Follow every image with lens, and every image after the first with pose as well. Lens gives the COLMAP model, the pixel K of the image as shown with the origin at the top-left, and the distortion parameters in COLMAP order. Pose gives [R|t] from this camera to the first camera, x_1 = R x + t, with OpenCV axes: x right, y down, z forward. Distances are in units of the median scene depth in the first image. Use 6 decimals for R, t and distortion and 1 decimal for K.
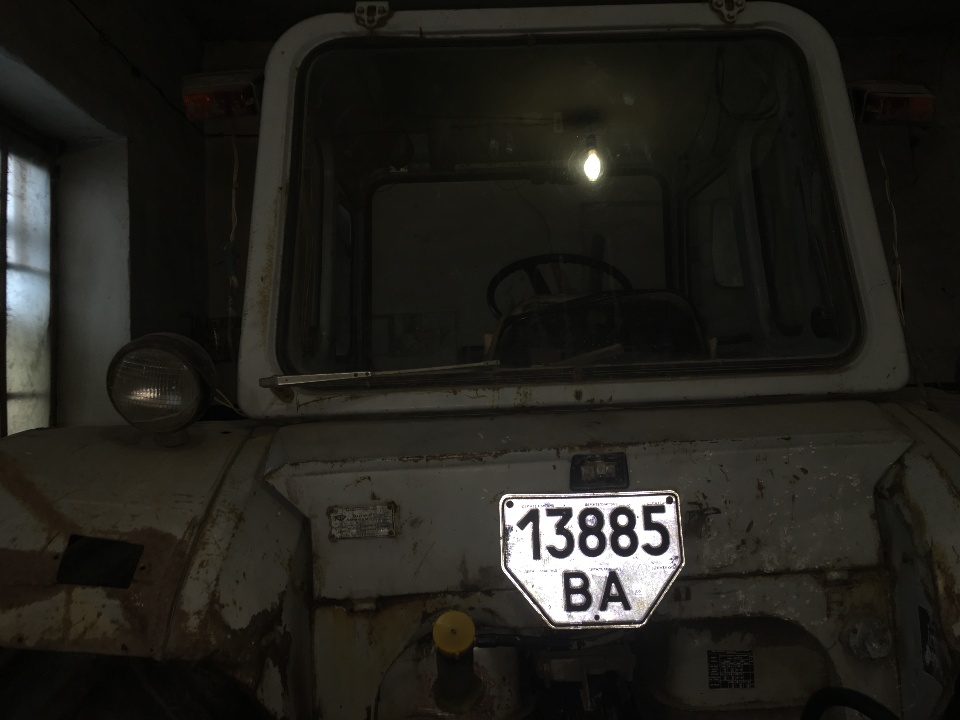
lens RADIAL K [[833.2, 0, 509.5], [0, 833.2, 359.2], [0, 0, 1]] dist [0.092427, -0.134516]
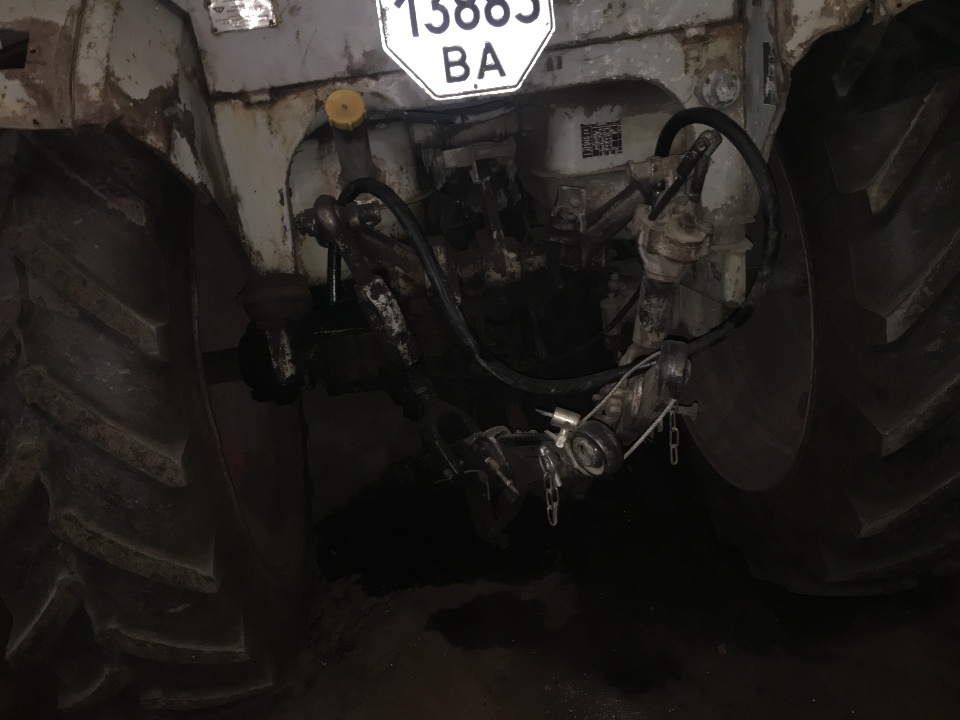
lens RADIAL K [[823.3, 0, 481.0], [0, 823.3, 338.5], [0, 0, 1]] dist [0.085844, -0.123863]
pose [[0.993994, -0.099194, 0.046218, 0.027959], [0.072718, 0.914318, 0.398414, 0.173315], [-0.081778, -0.392661, 0.916040, -0.110017]]
